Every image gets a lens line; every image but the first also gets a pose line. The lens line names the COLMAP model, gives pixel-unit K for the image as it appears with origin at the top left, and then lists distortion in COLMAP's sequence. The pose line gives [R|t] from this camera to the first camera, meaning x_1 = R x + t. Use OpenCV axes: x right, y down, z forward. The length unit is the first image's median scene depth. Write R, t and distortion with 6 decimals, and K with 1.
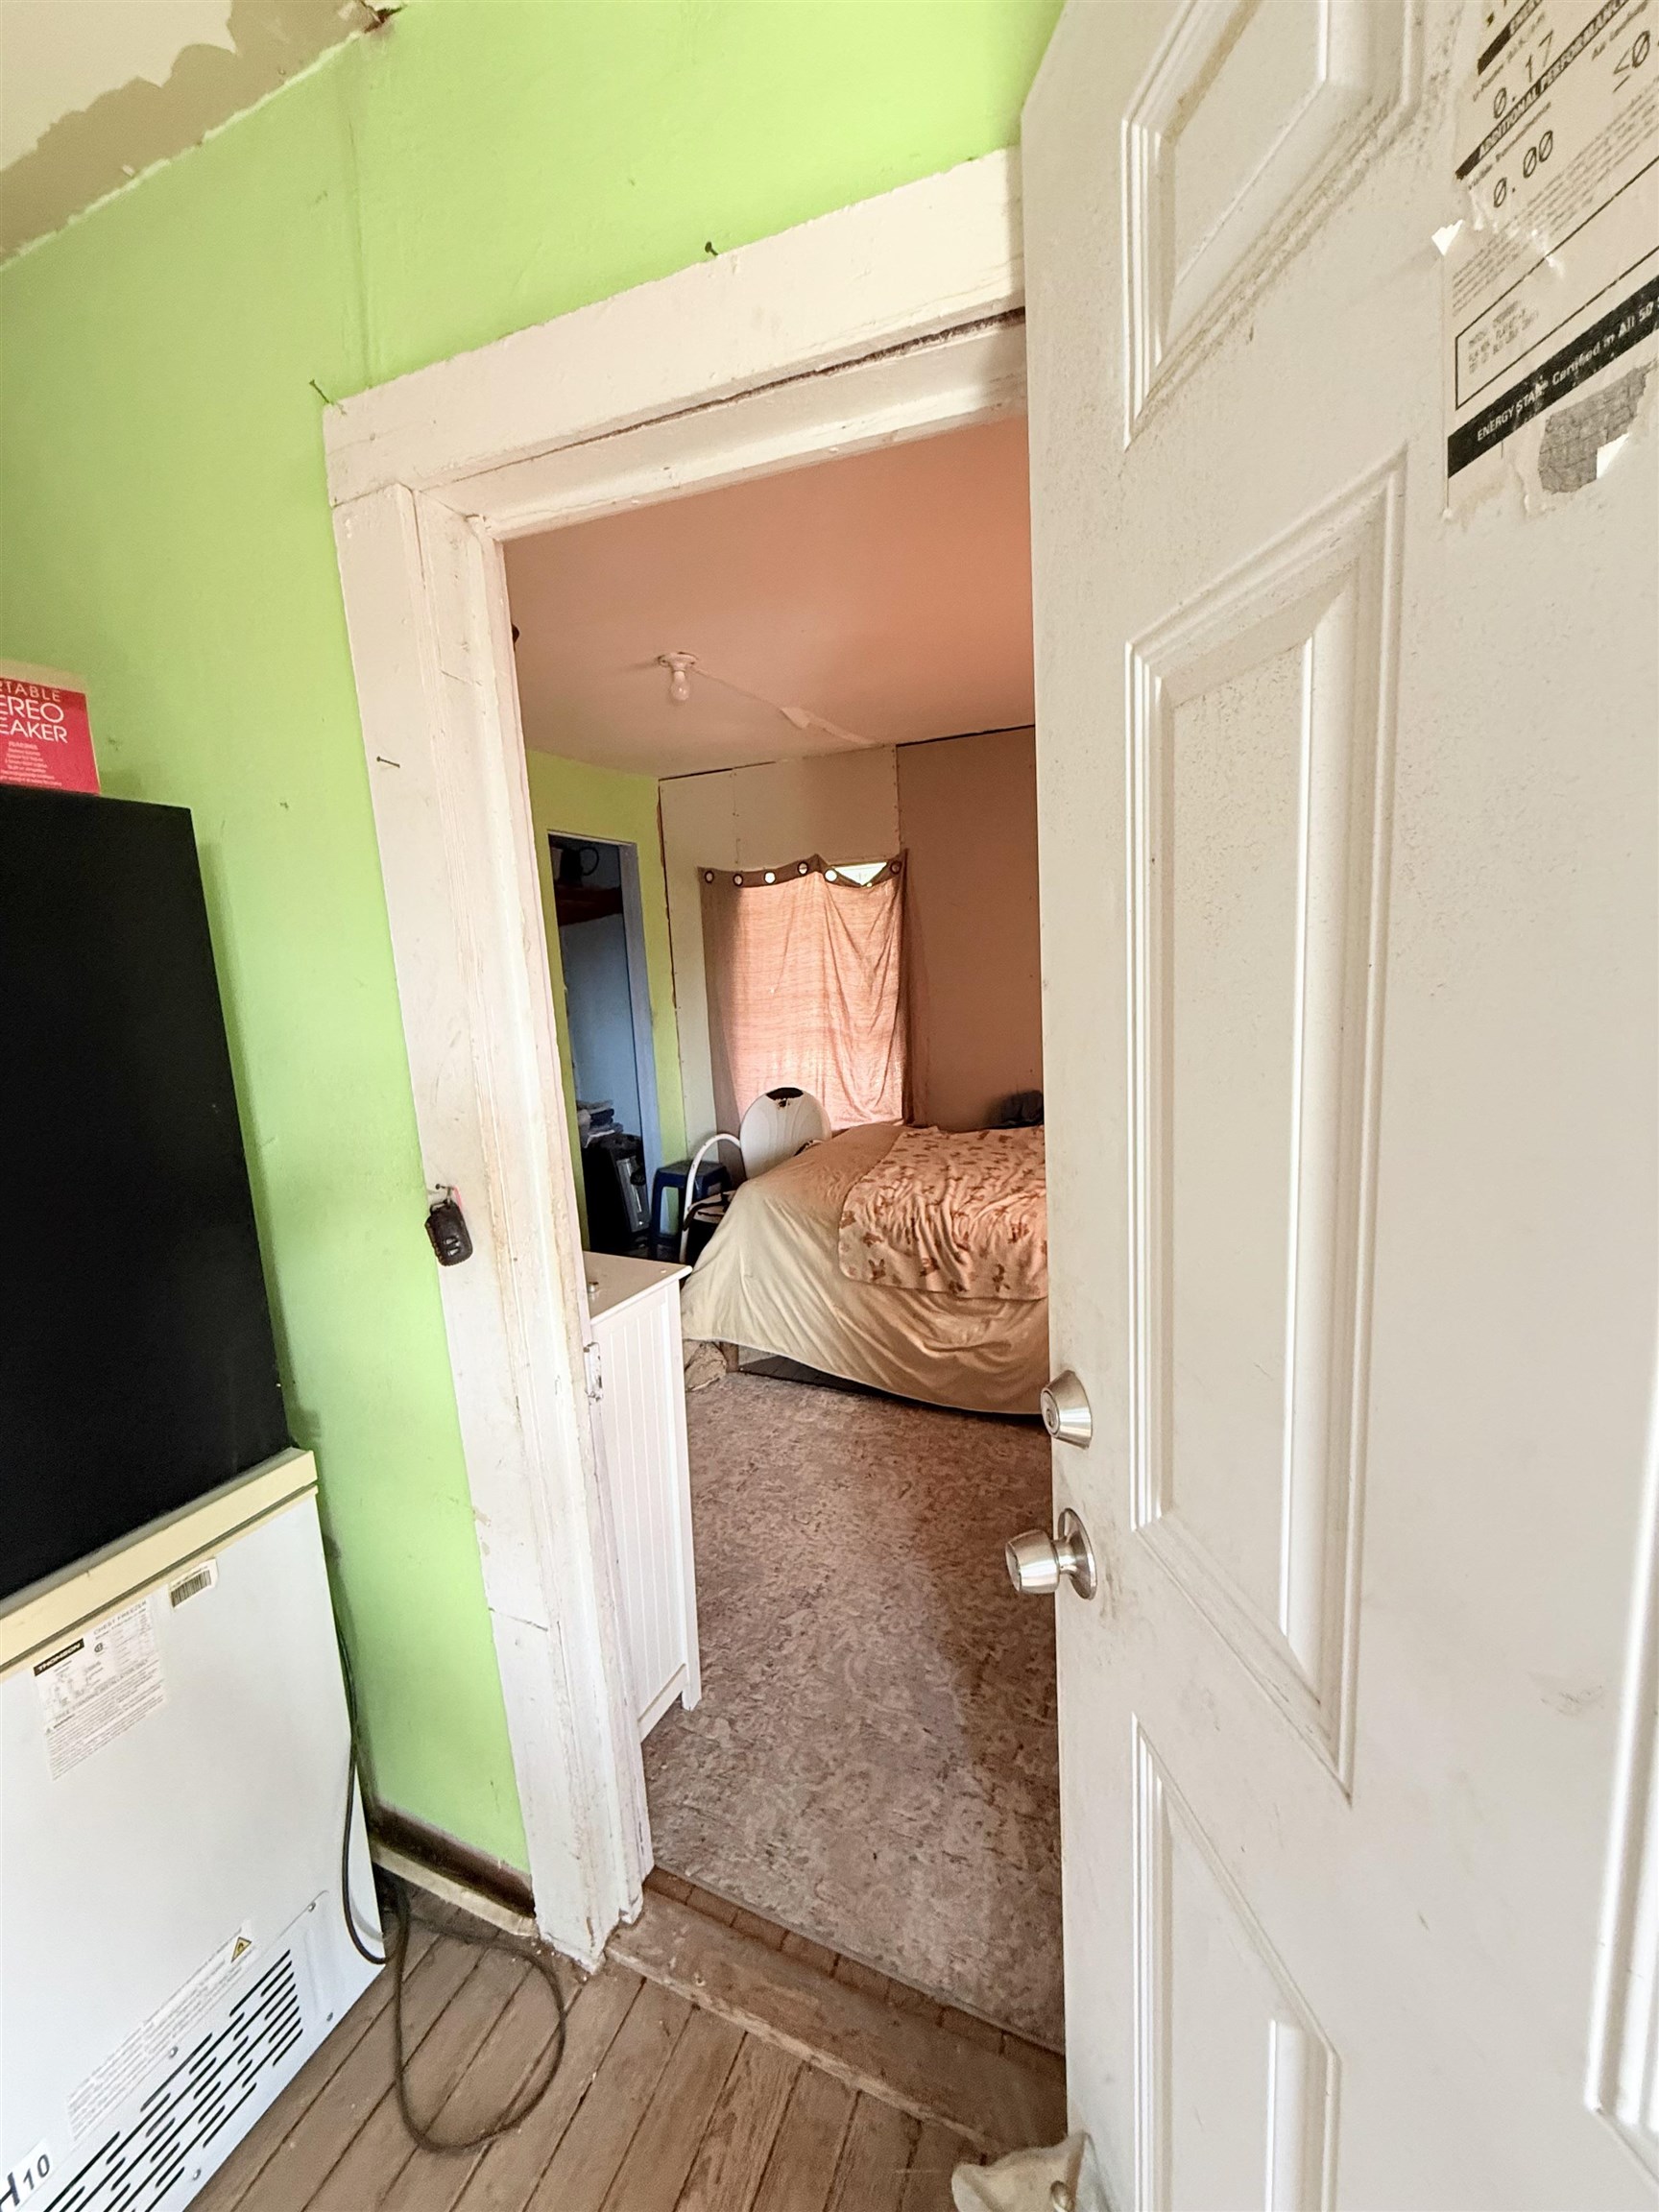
lens RADIAL K [[893.2, 0, 837.2], [0, 893.2, 1105.4], [0, 0, 1]] dist [-0.001513, 0.000883]
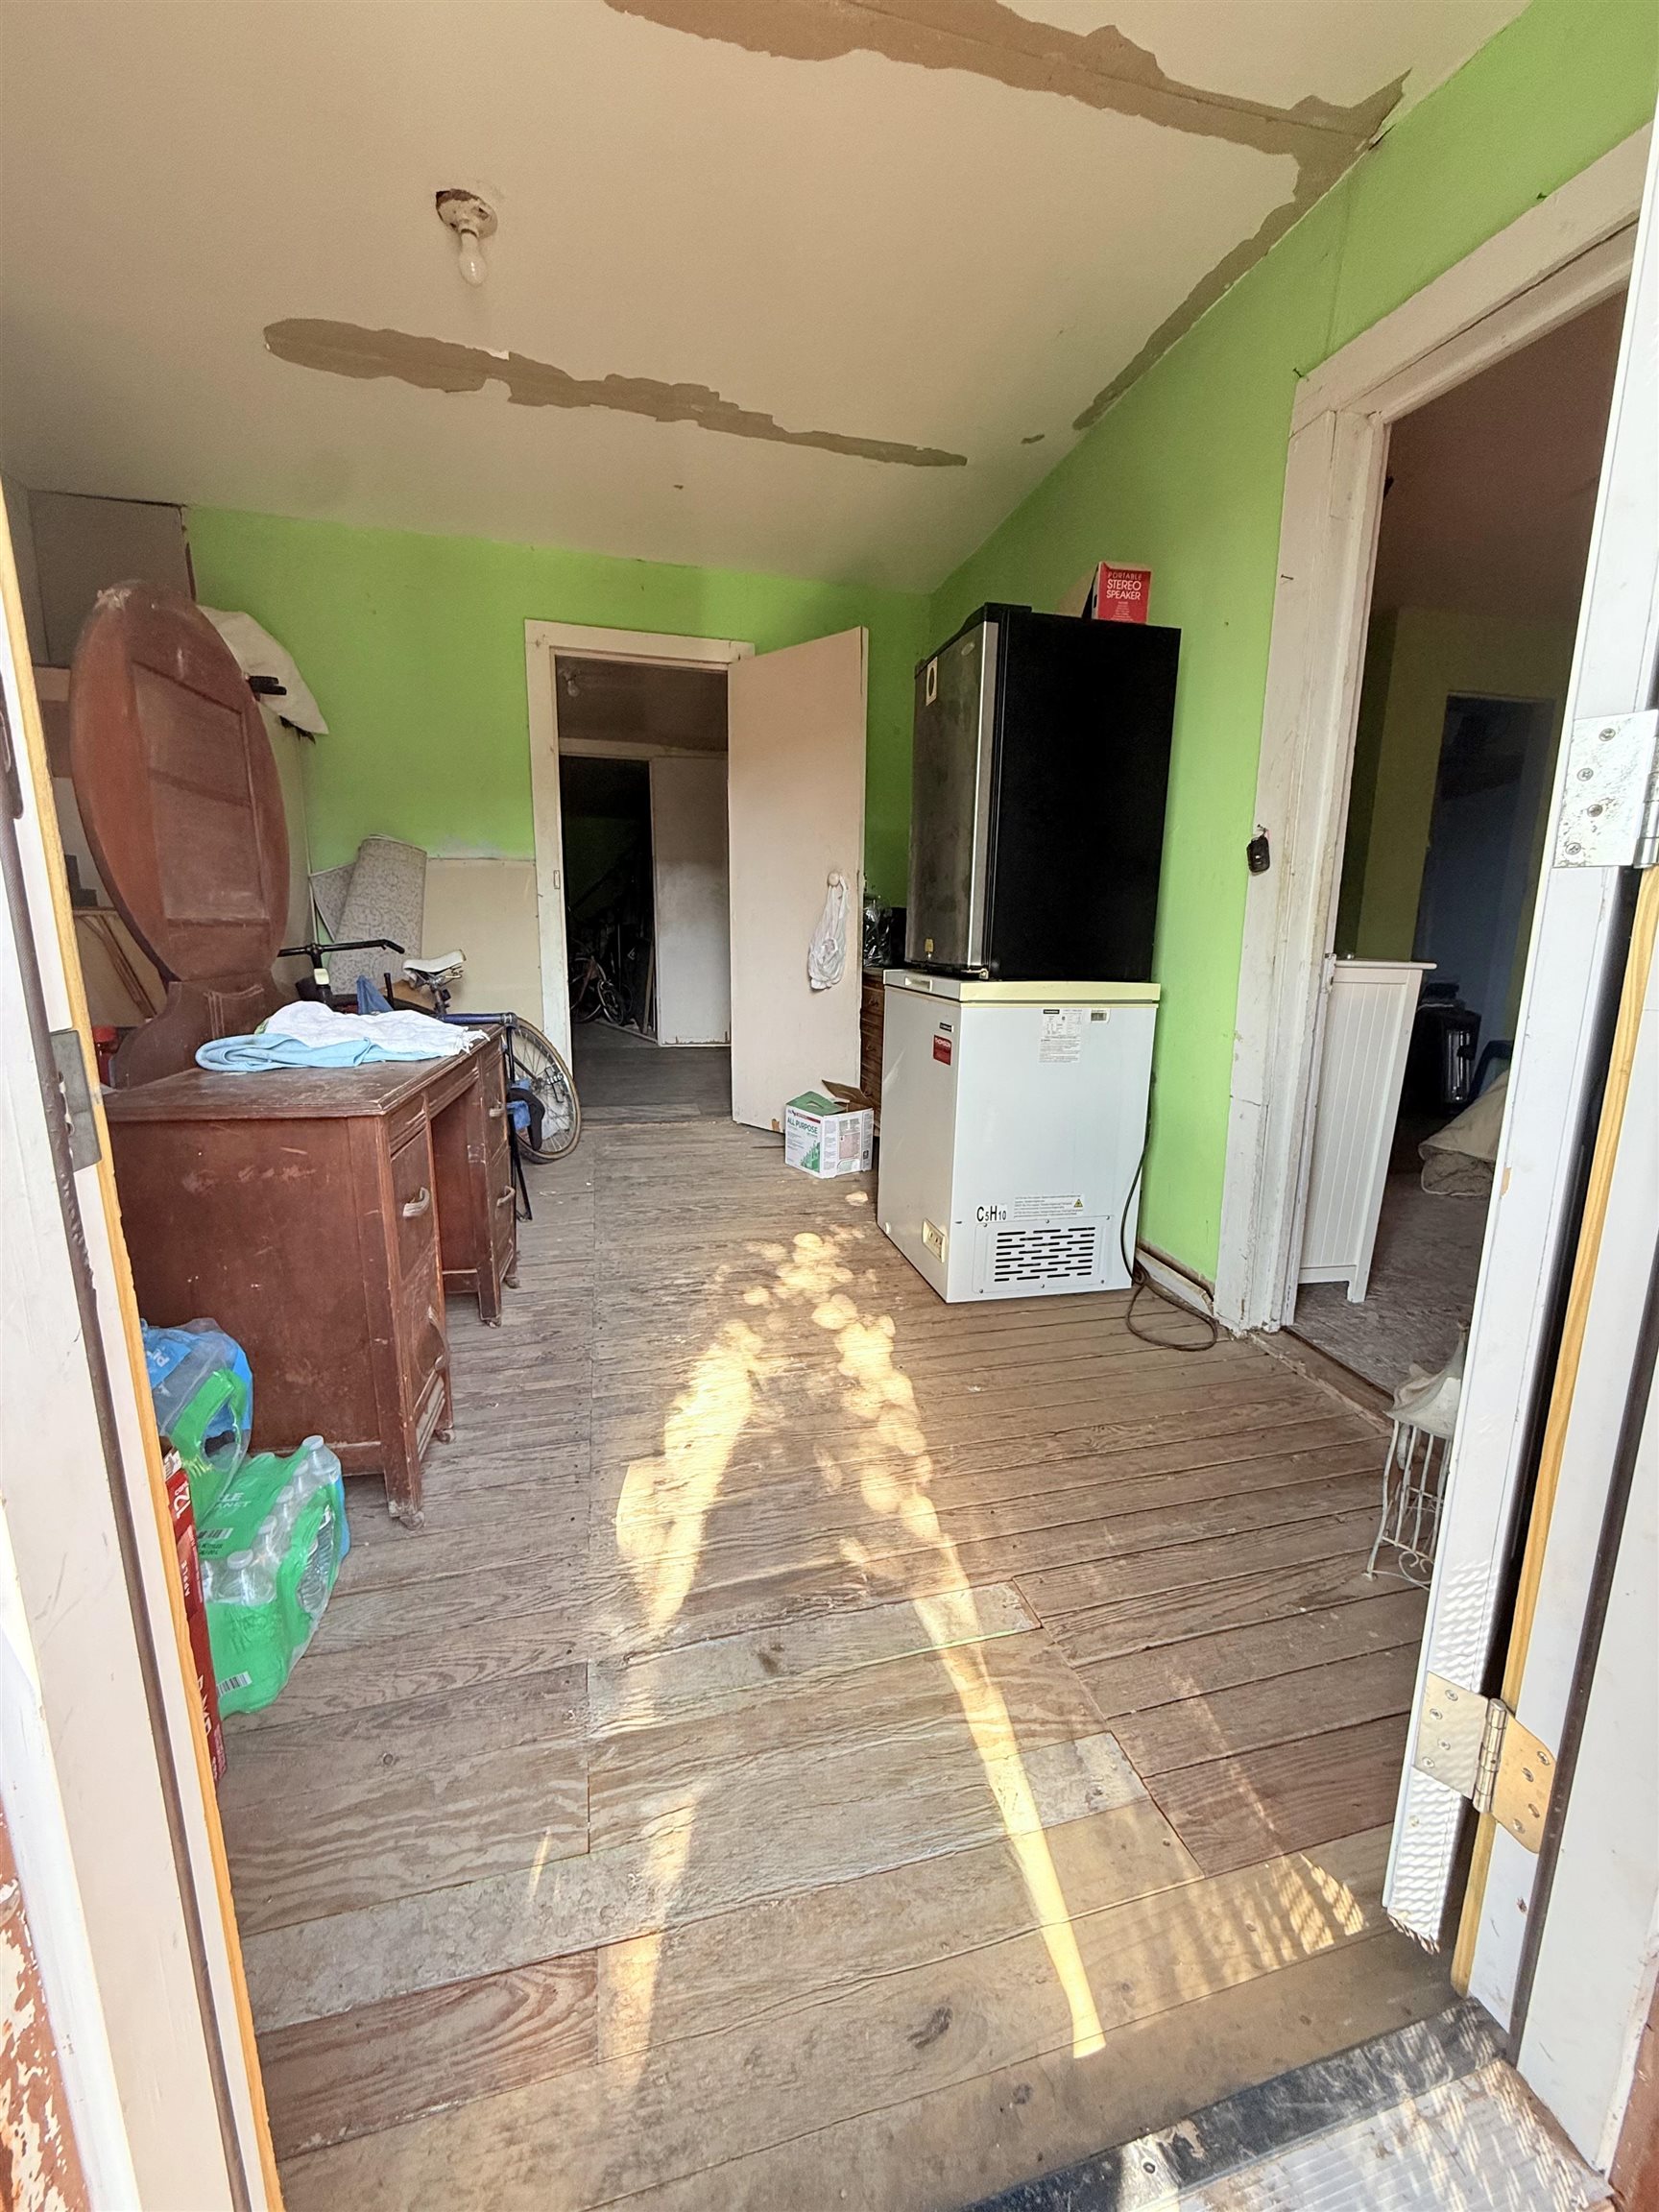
lens RADIAL K [[893.2, 0, 837.2], [0, 893.2, 1105.4], [0, 0, 1]] dist [-0.001513, 0.000883]
pose [[0.609973, 0.215481, -0.762562, 0.522867], [-0.174805, 0.975201, 0.135741, 0.543971], [0.772901, 0.050501, 0.632514, -0.757288]]
